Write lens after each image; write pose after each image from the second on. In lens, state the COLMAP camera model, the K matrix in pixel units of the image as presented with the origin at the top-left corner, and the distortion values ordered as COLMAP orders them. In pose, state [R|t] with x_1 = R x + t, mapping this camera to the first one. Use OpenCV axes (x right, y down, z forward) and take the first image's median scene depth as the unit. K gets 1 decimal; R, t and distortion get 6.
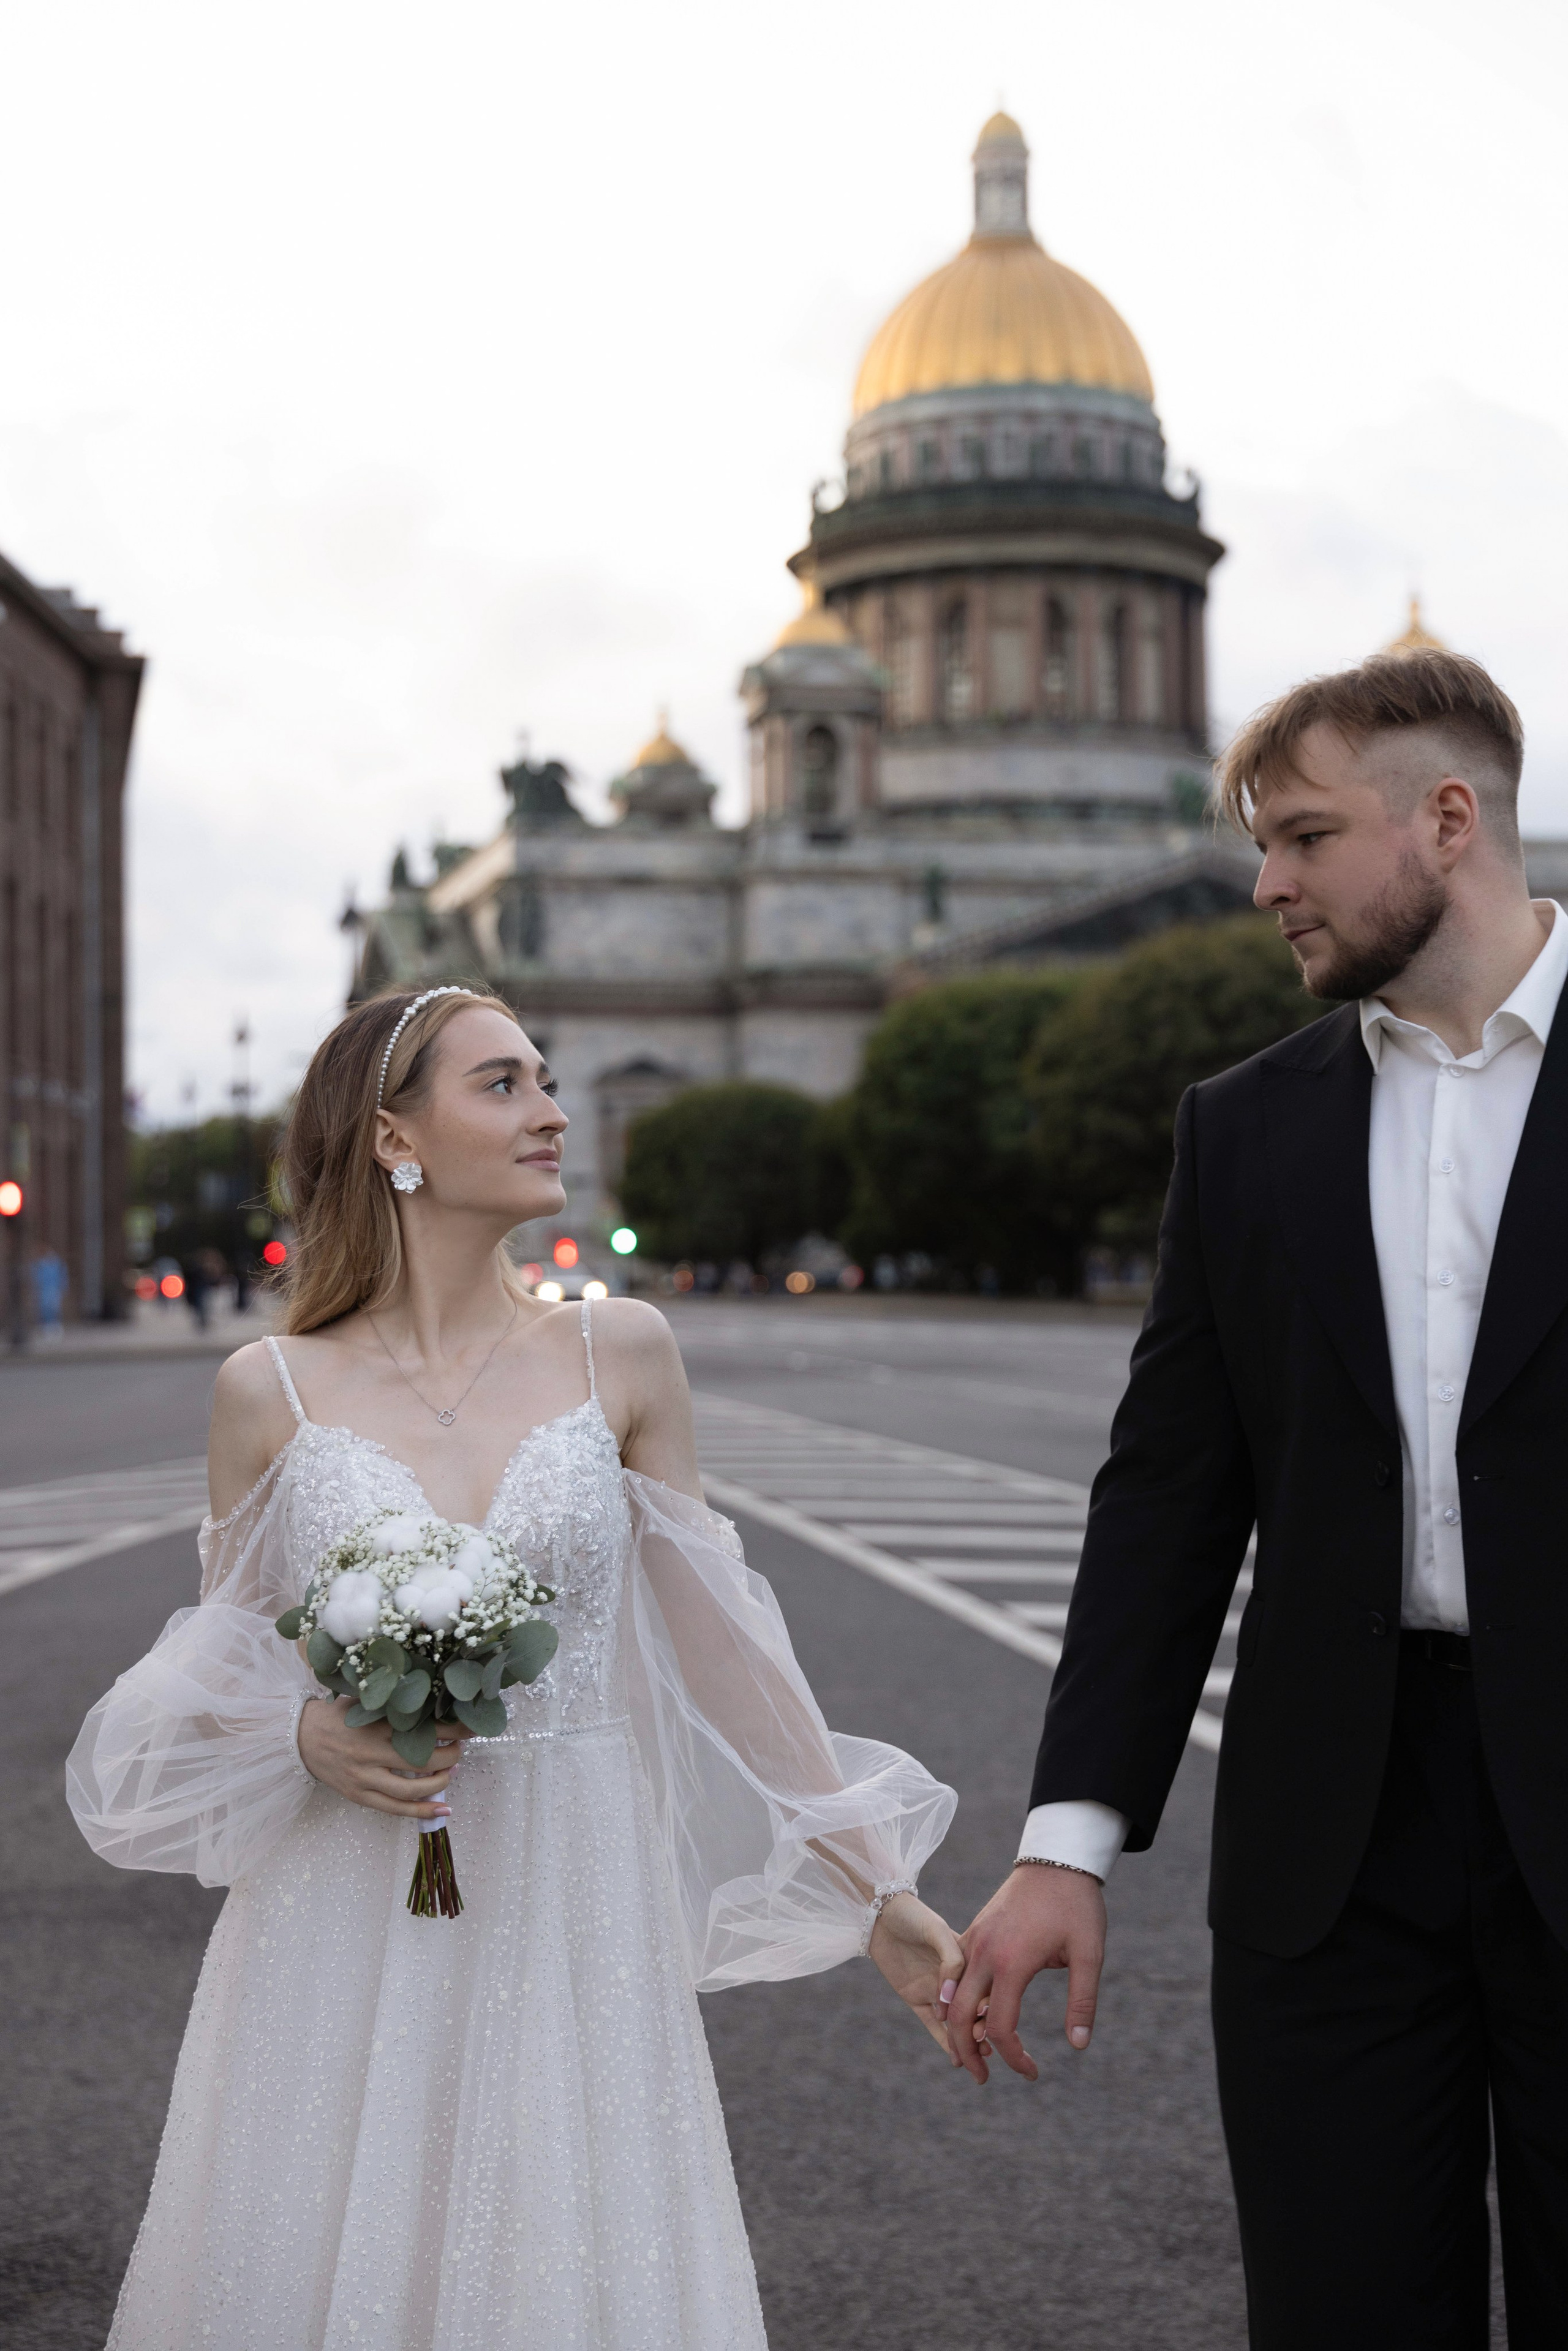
lens RADIAL K [[3446.2, 0, 783.0], [0, 3446.2, 1176.8], [0, 0, 1]] dist [0.069584, 0.019216]
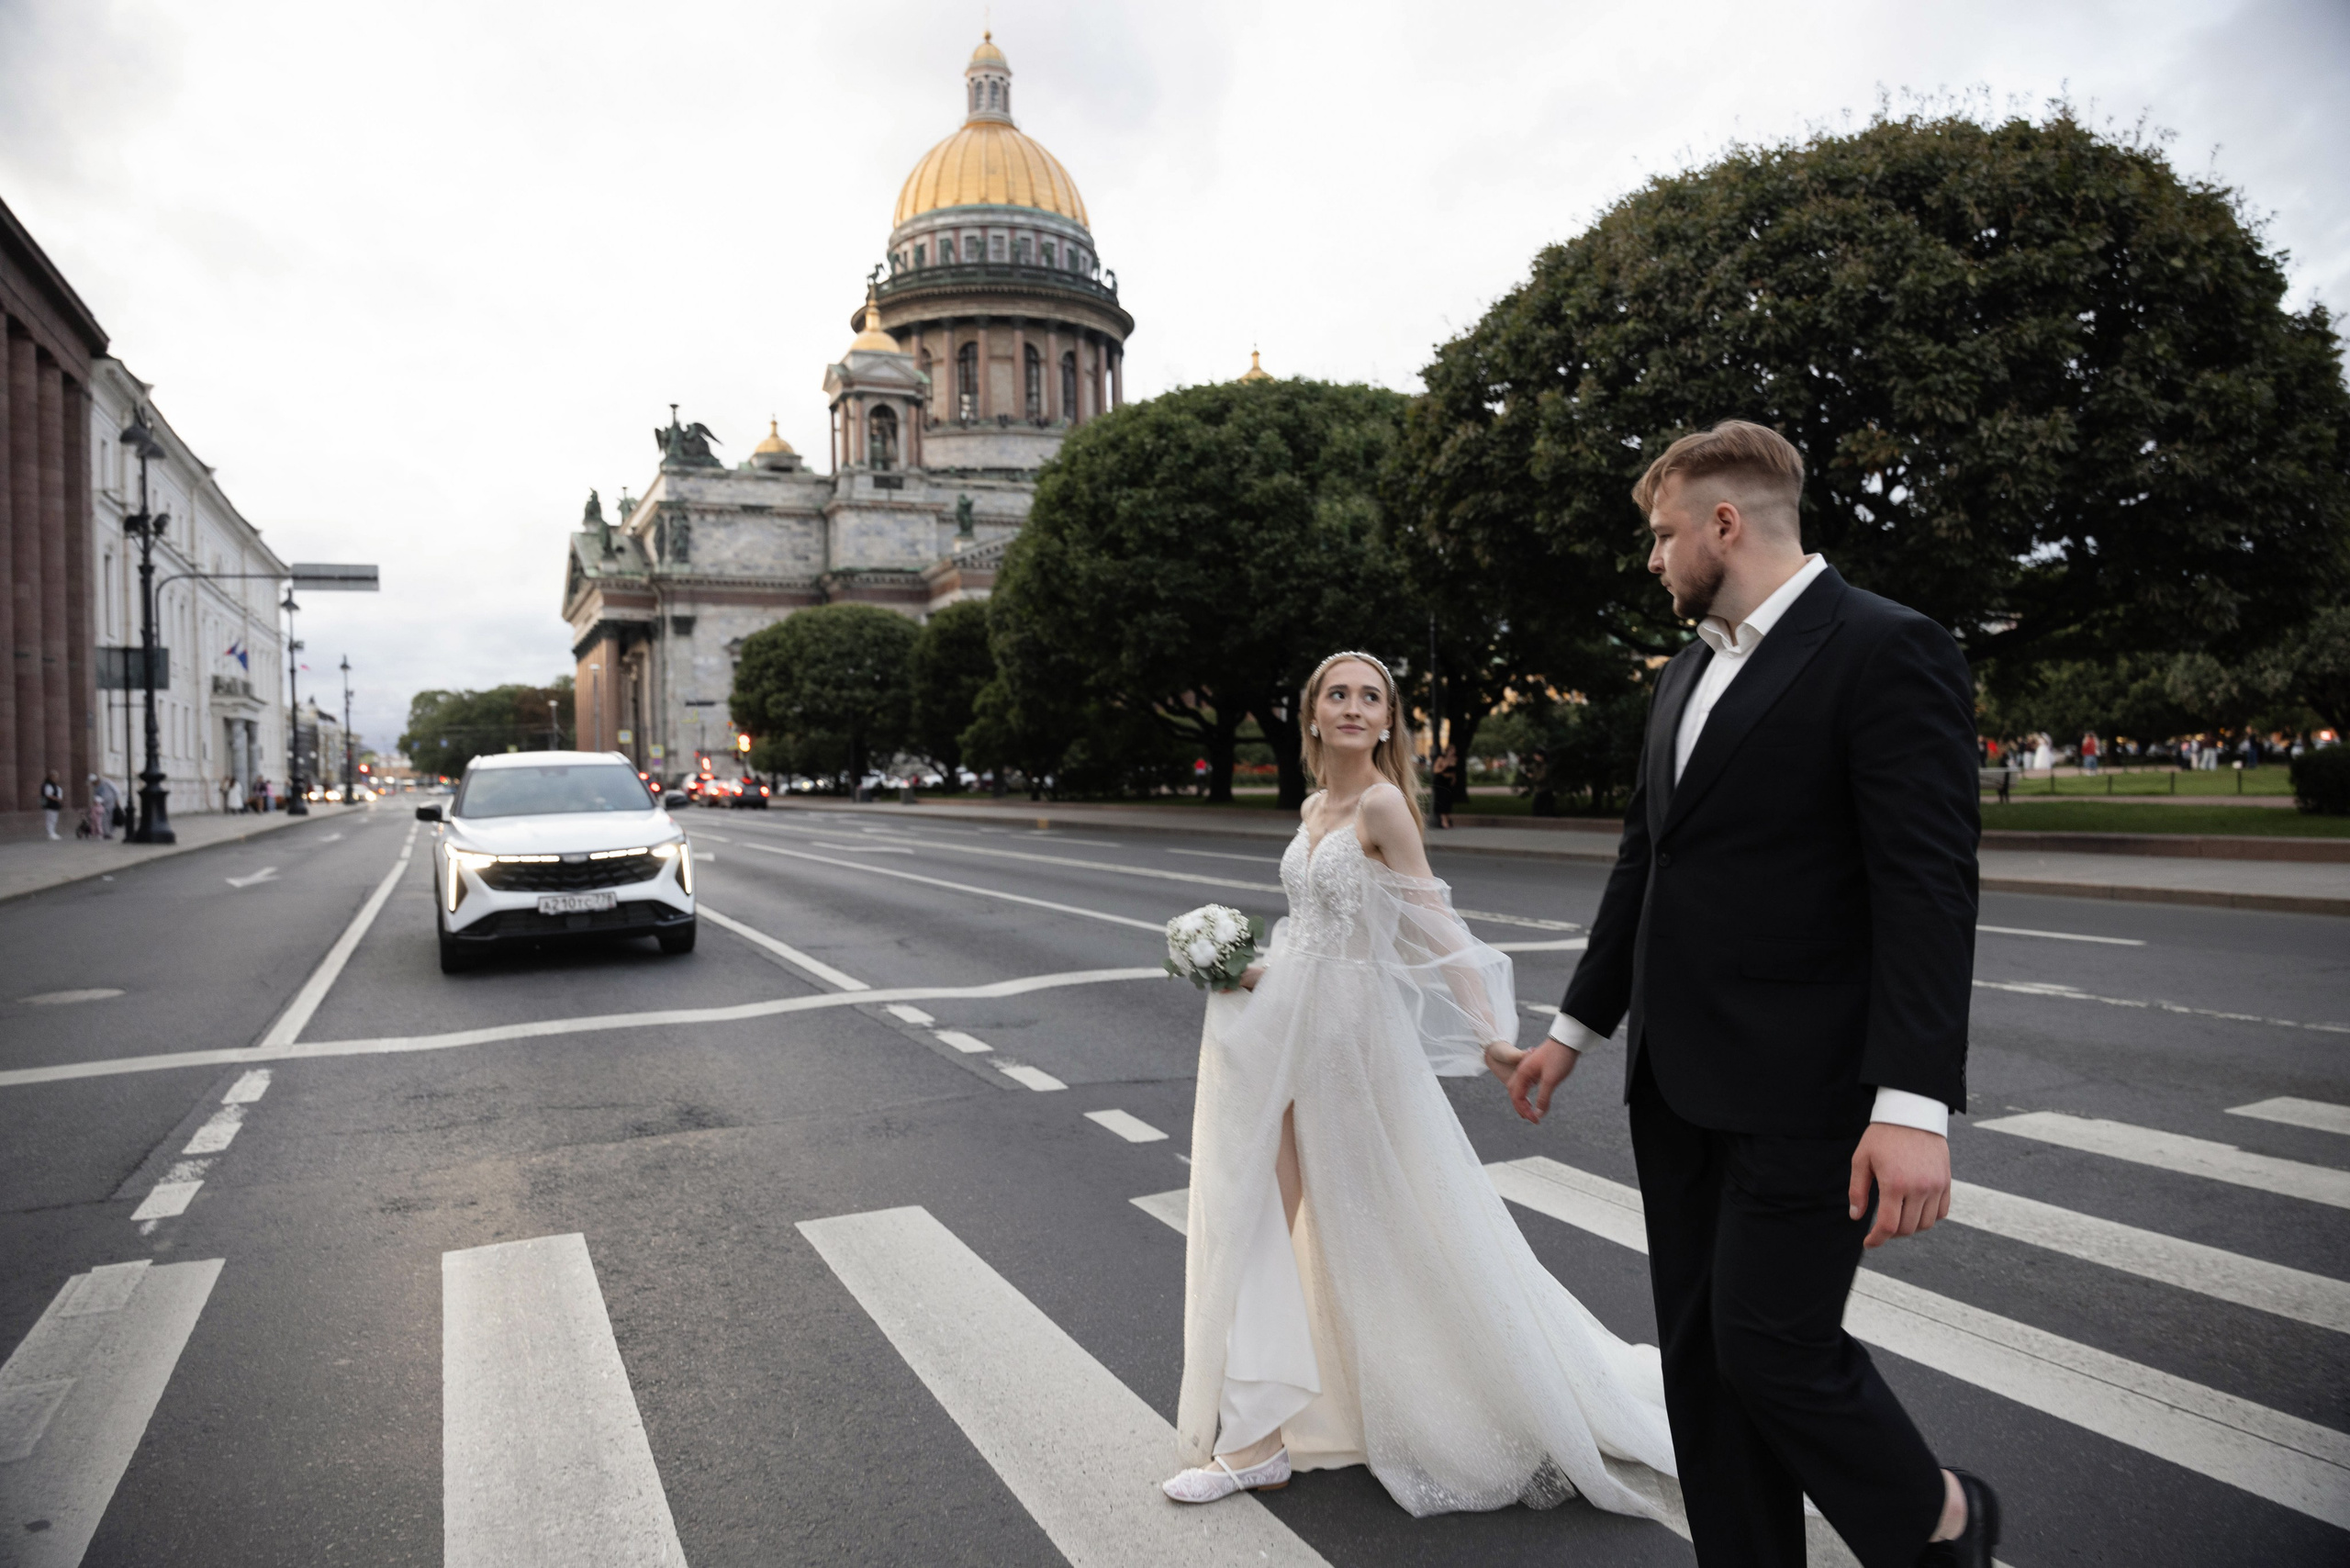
lens RADIAL K [[1592.0, 0, 1201.2], [0, 1592.0, 790.8], [0, 0, 1]] dist [-0.018192, -0.023359]
pose [[0.974649, -0.015117, 0.223228, -0.009981], [0.007001, 0.999287, 0.037101, 0.008940], [-0.223630, -0.034598, 0.974060, 0.277470]]
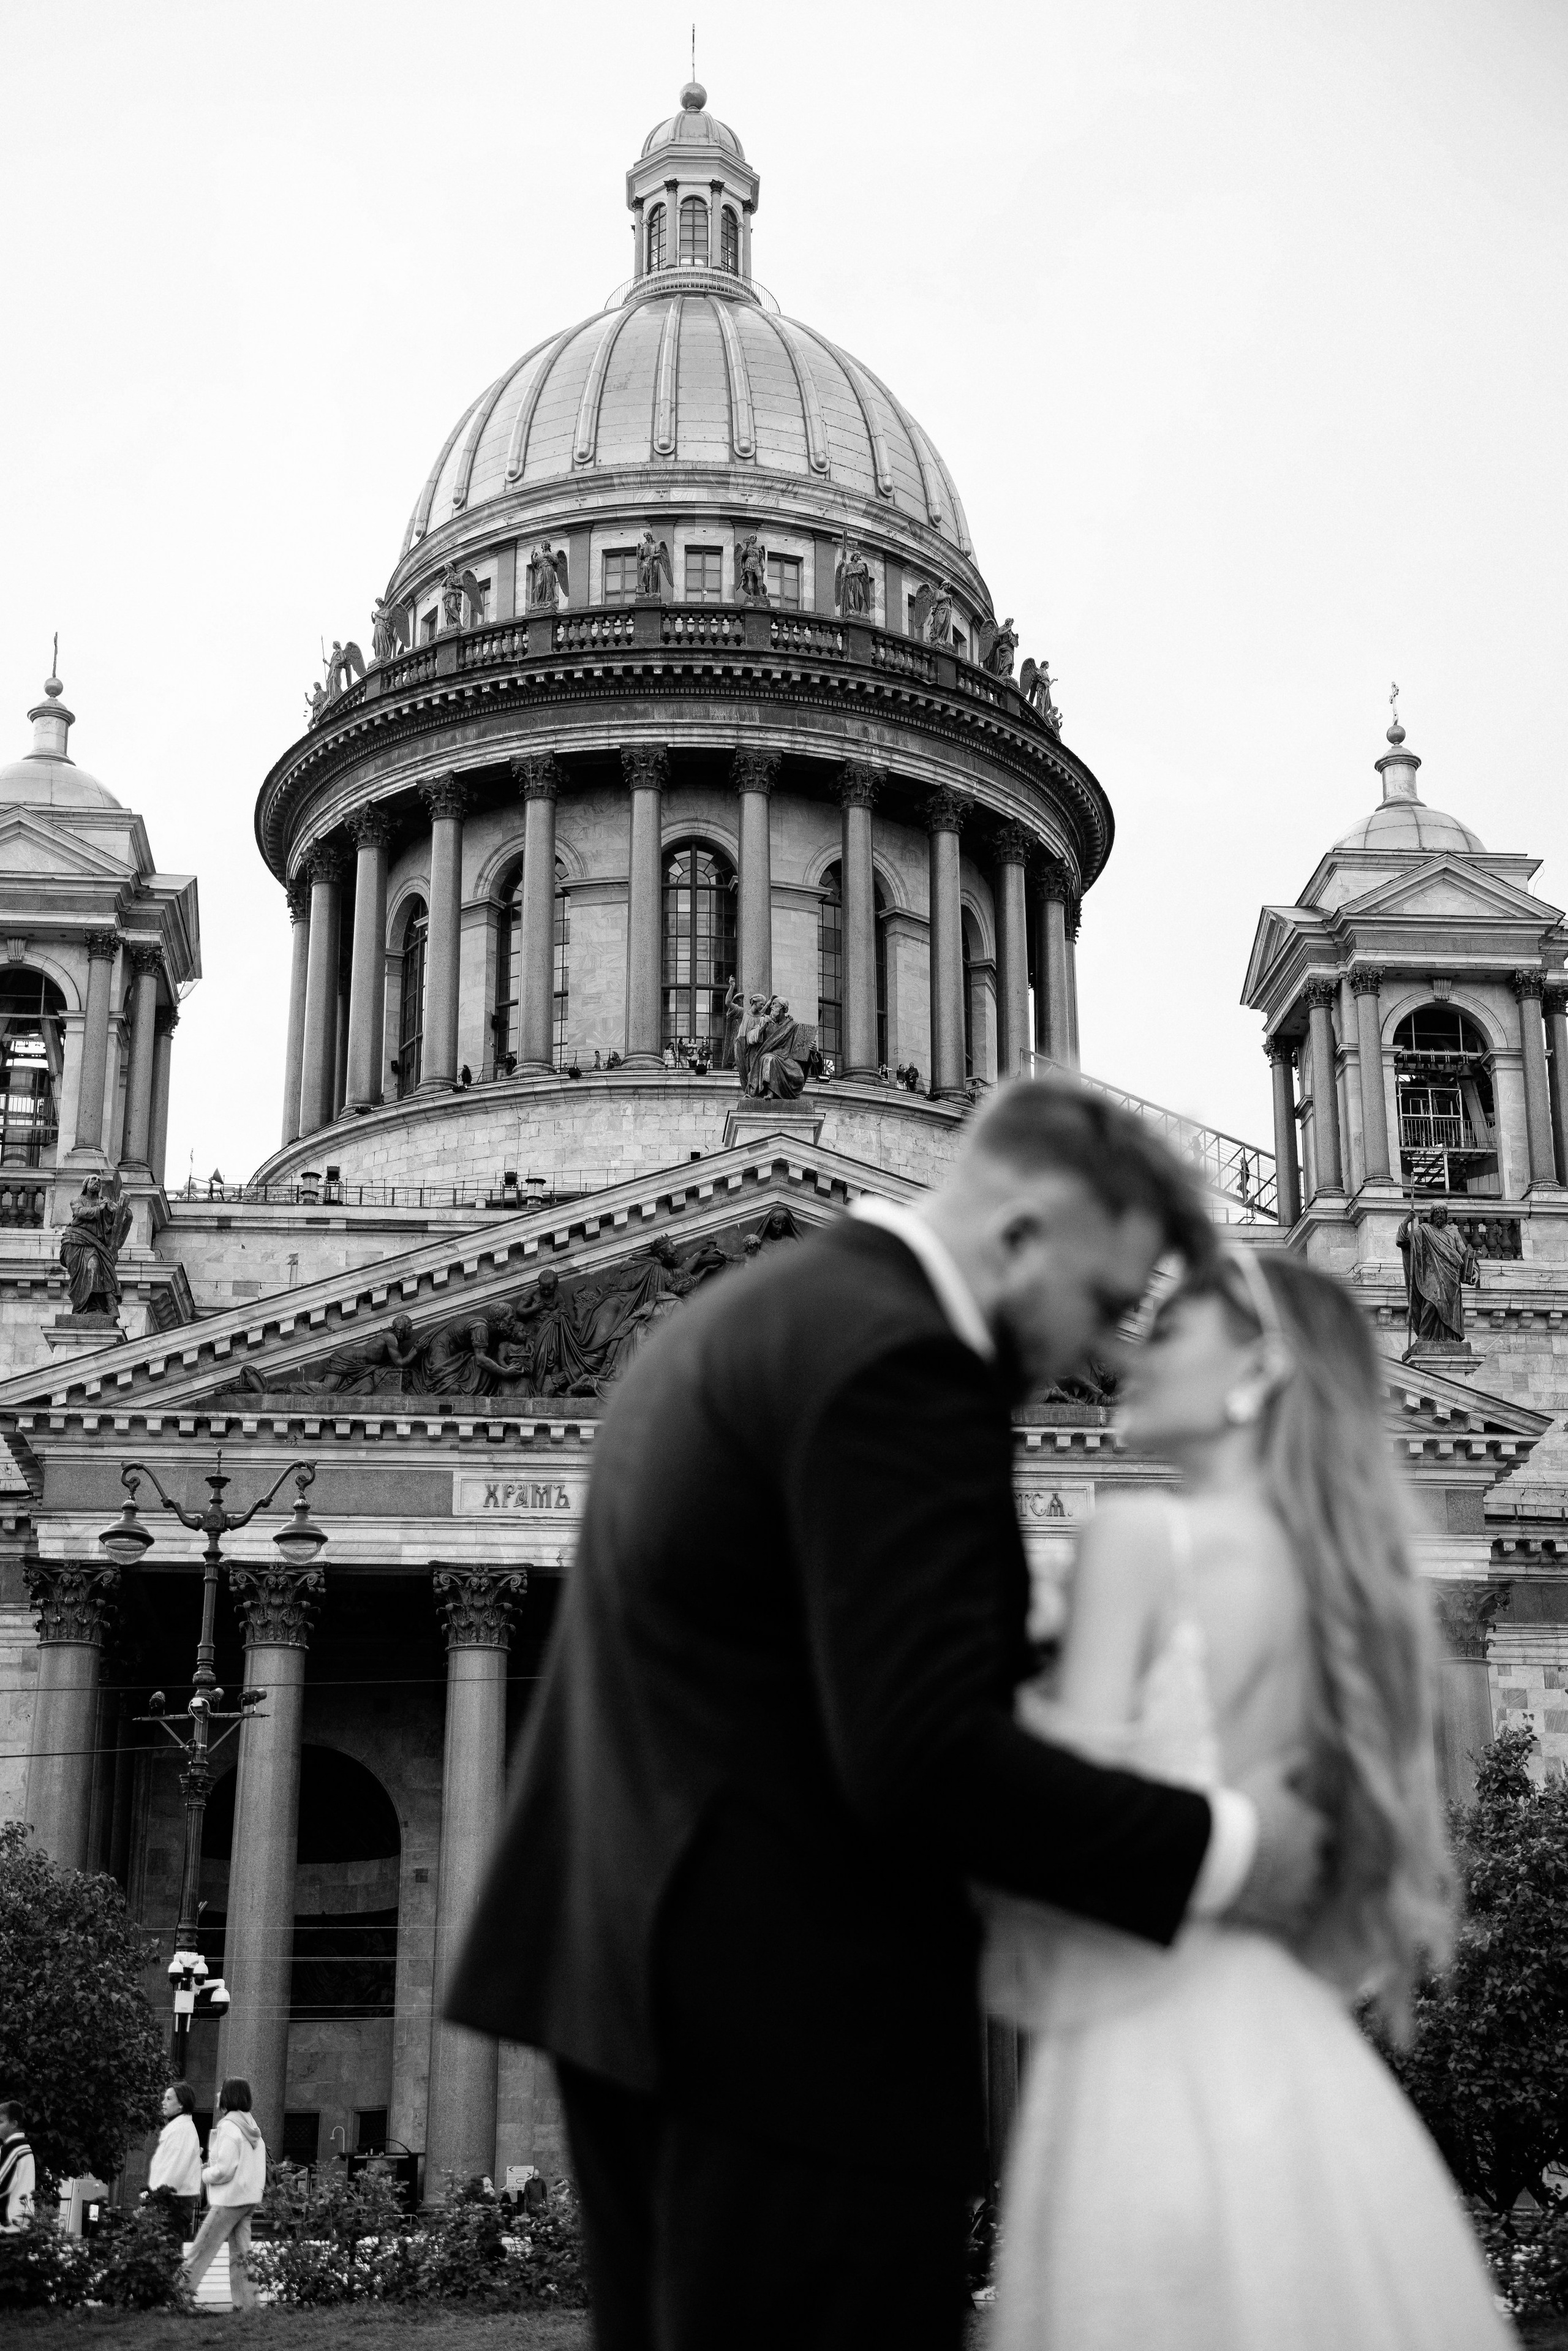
lens RADIAL K [[3255.2, 0, 786.3], [0, 3255.2, 1172.9], [0, 0, 1]] dist [0.113349, -0.032272]
pose [[0.987904, -0.038386, -0.150237, 0.162431], [-0.006380, 0.957993, -0.286719, 0.015110], [0.154932, 0.284209, 0.946161, 0.575976]]
